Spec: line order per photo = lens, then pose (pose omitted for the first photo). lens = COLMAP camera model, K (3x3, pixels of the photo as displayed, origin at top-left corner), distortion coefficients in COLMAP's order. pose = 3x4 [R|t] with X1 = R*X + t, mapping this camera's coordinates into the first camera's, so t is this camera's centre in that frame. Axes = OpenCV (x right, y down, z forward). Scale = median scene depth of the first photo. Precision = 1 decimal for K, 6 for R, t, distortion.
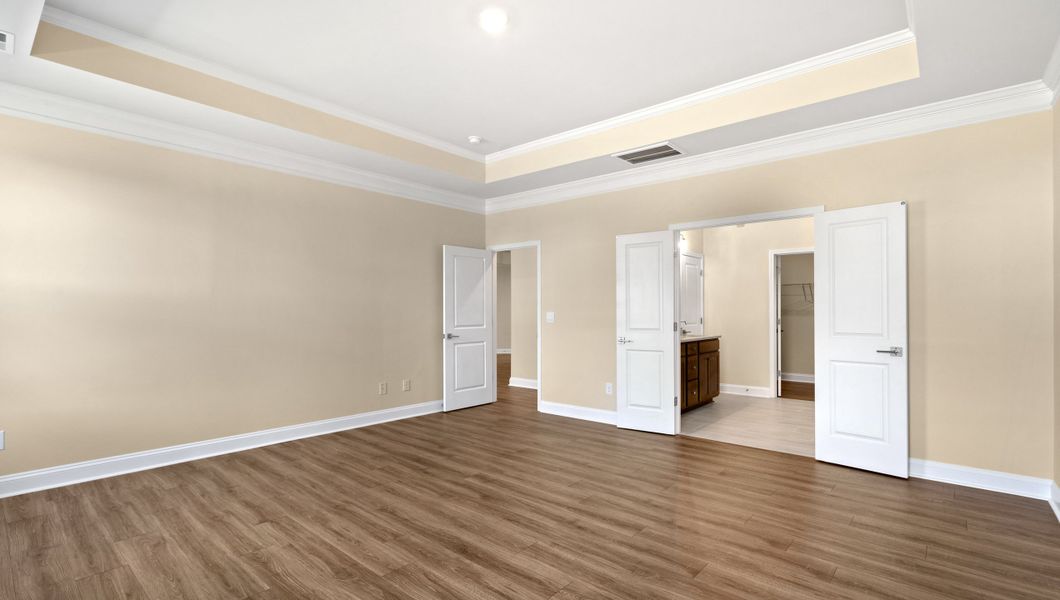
lens RADIAL K [[488.5, 0, 530.9], [0, 488.5, 305.7], [0, 0, 1]] dist [0.004713, -0.003316]
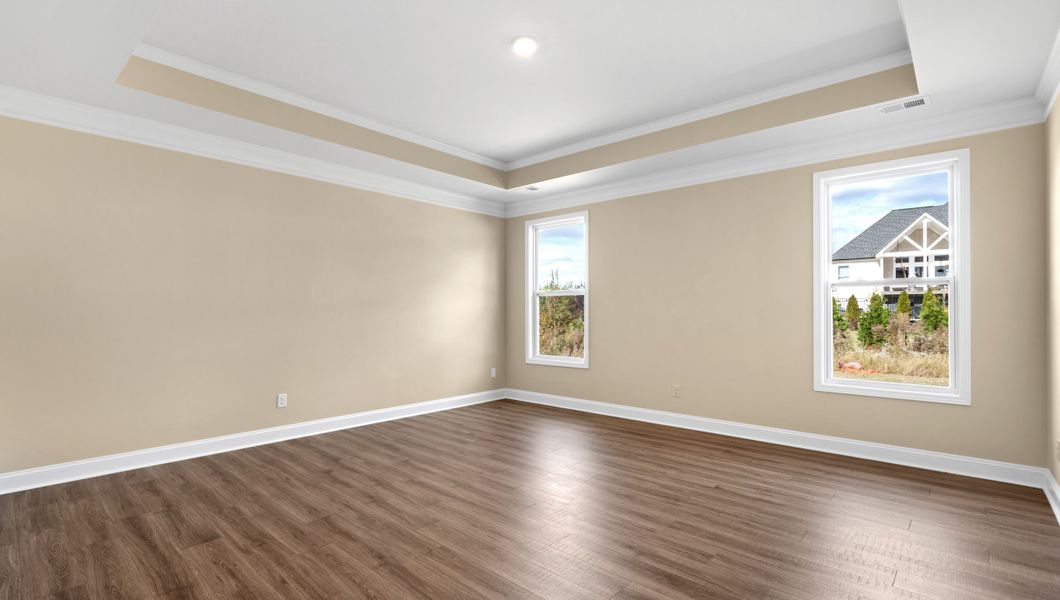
lens RADIAL K [[488.5, 0, 527.3], [0, 488.5, 305.0], [0, 0, 1]] dist [0.004713, -0.003316]
pose [[-0.999710, -0.000832, 0.024082, -0.105478], [-0.001444, 0.999677, -0.025377, 0.025690], [-0.024053, -0.025404, -0.999388, 2.071887]]
